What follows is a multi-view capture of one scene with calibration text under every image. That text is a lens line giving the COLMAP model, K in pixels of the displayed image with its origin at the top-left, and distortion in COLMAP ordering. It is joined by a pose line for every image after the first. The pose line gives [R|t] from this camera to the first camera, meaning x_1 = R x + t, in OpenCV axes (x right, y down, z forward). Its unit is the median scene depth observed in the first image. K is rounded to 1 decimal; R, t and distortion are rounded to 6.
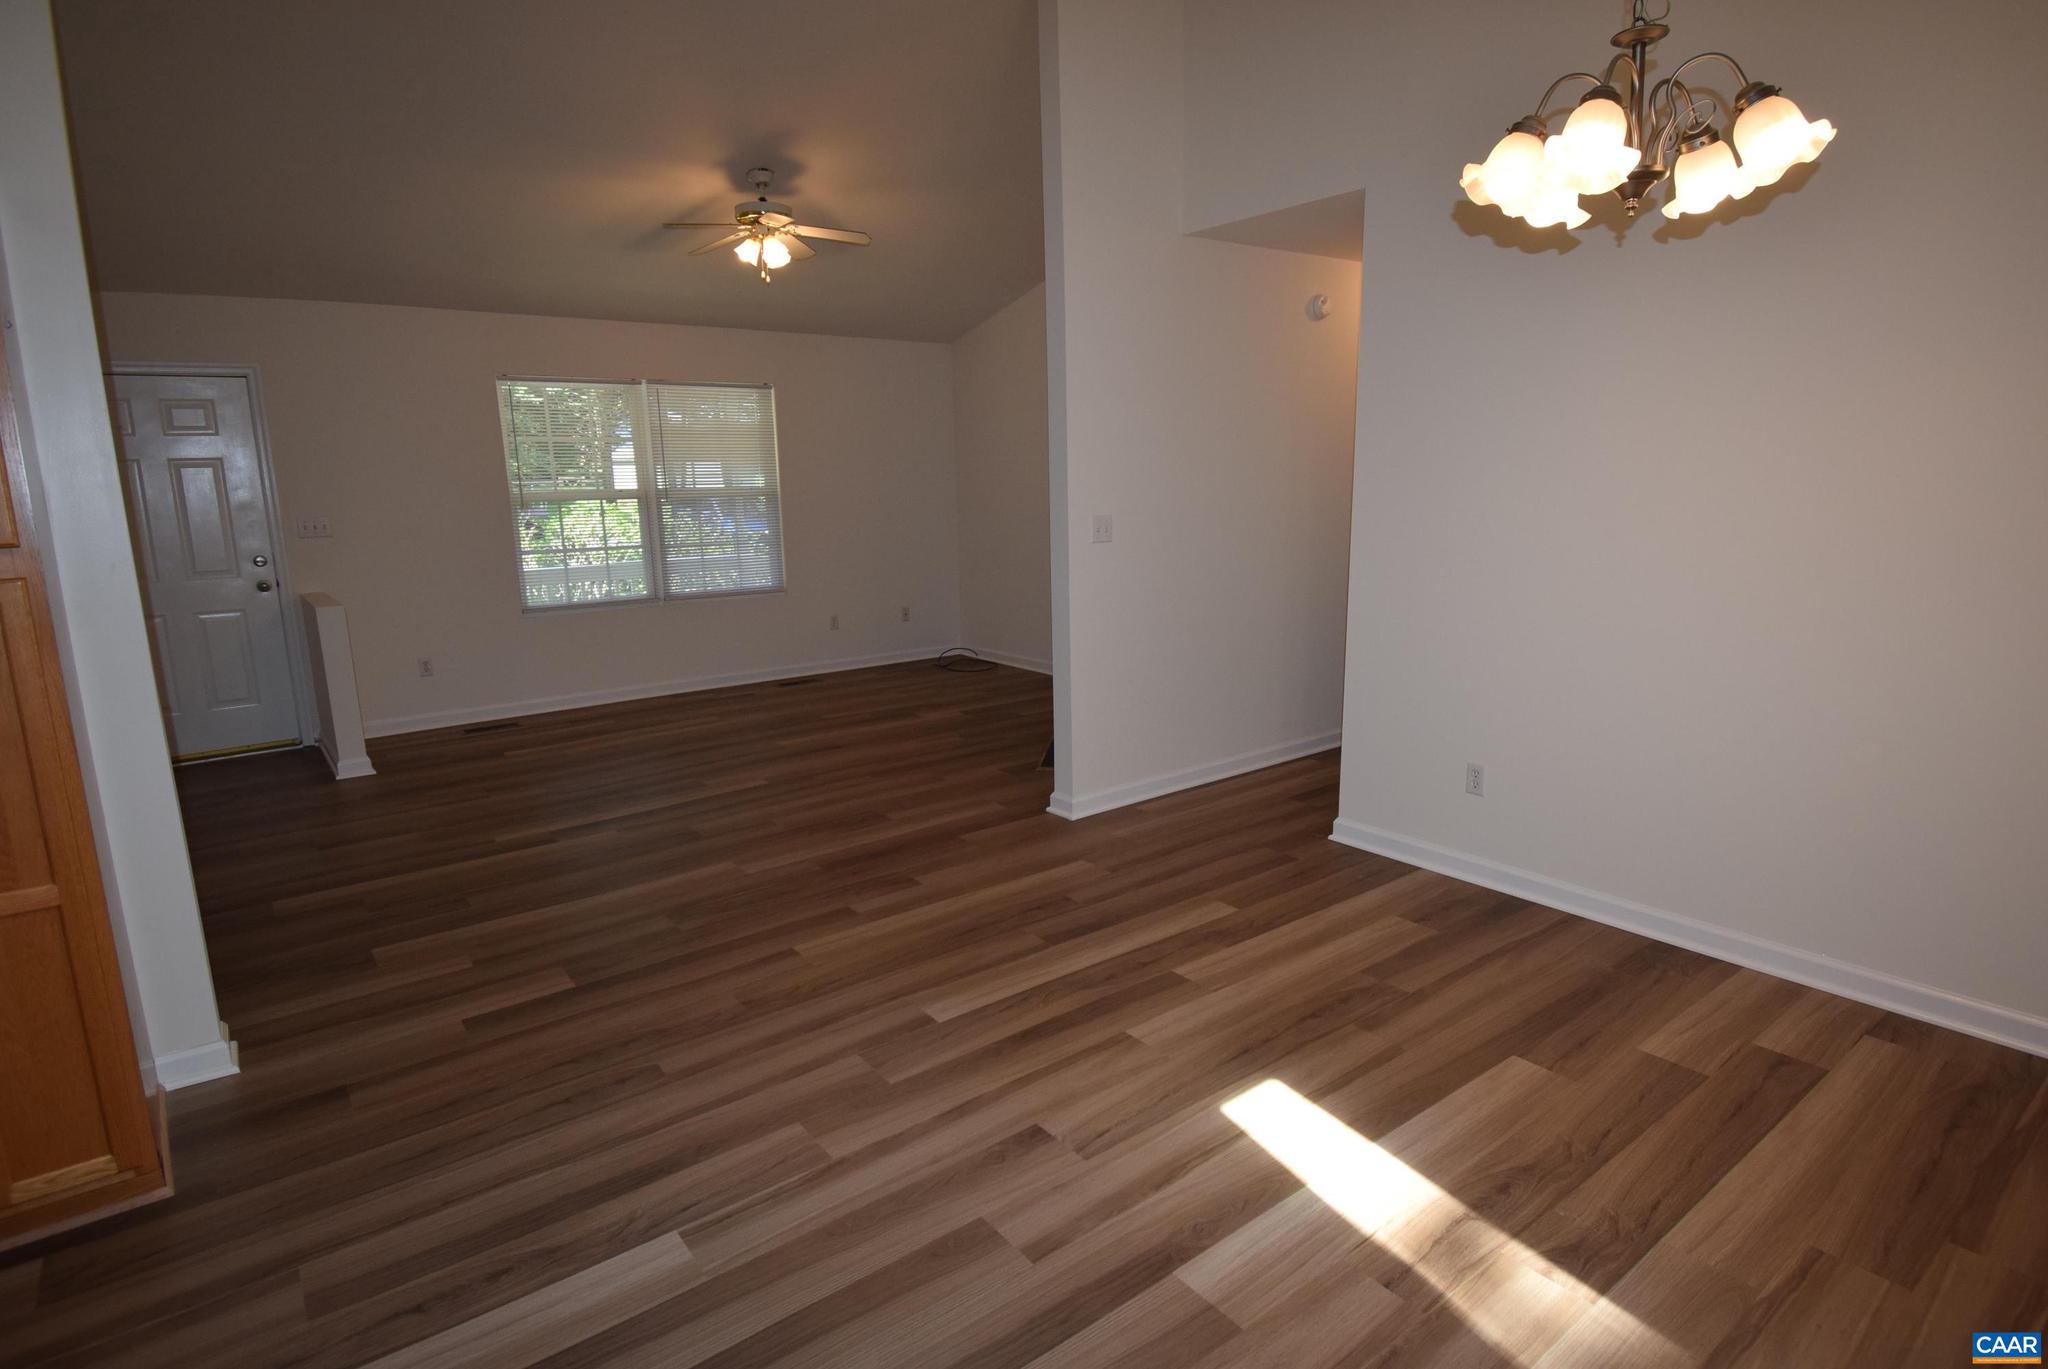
lens RADIAL K [[1085.4, 0, 1032.6], [0, 1085.4, 680.4], [0, 0, 1]] dist [0.006952, -0.019996]
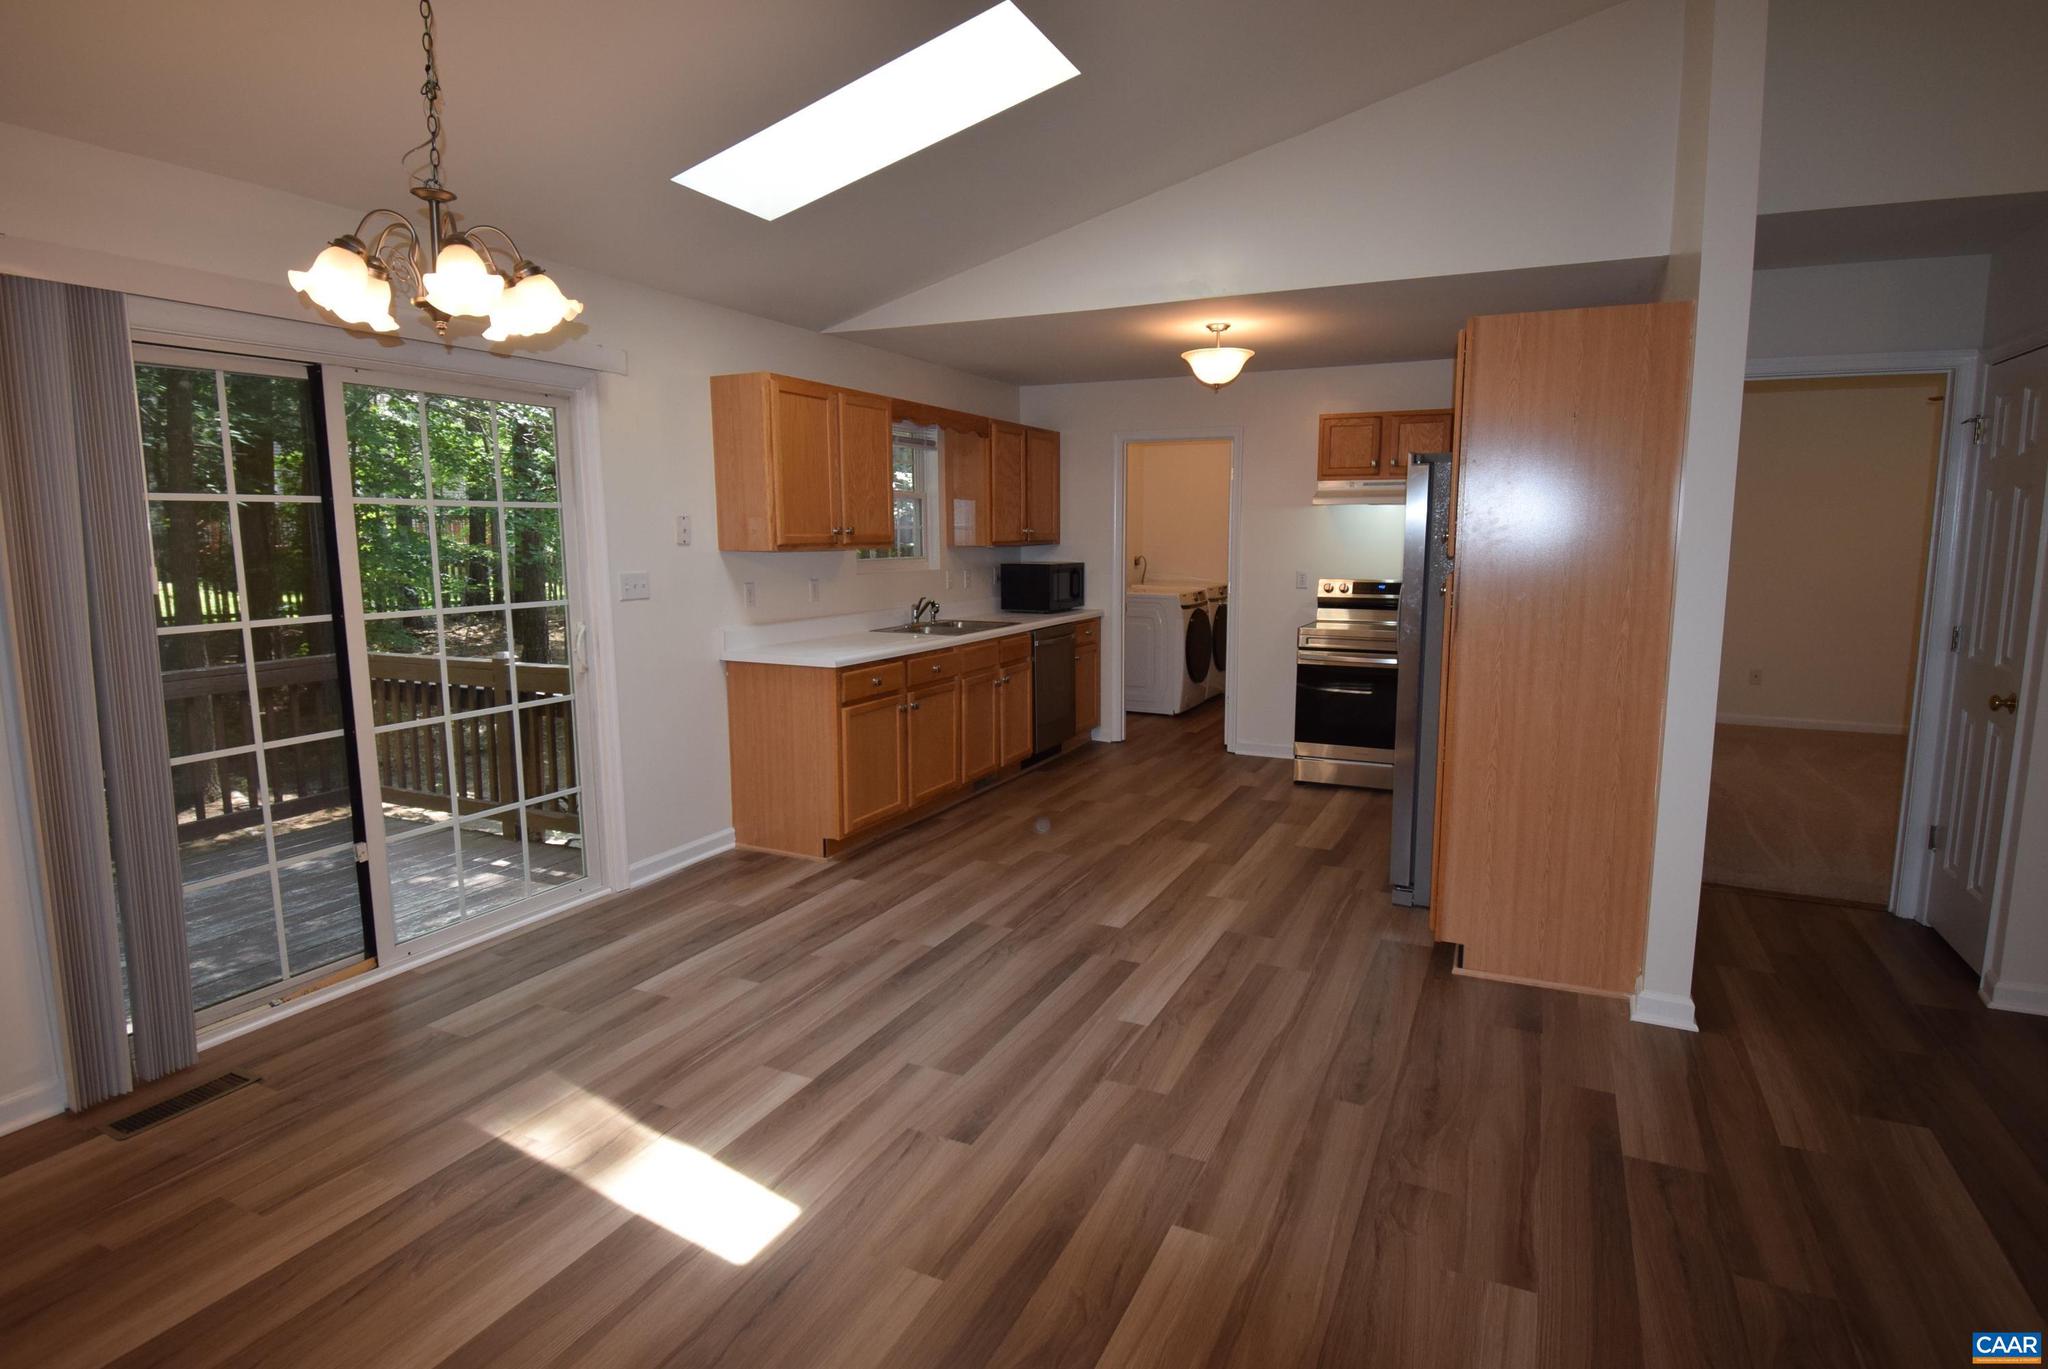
lens RADIAL K [[1085.4, 0, 1032.6], [0, 1085.4, 680.4], [0, 0, 1]] dist [0.006952, -0.019996]
pose [[-0.894259, 0.082902, -0.439805, 0.329589], [-0.066663, 0.947058, 0.314065, -0.308024], [0.442557, 0.310175, -0.841389, 1.561793]]
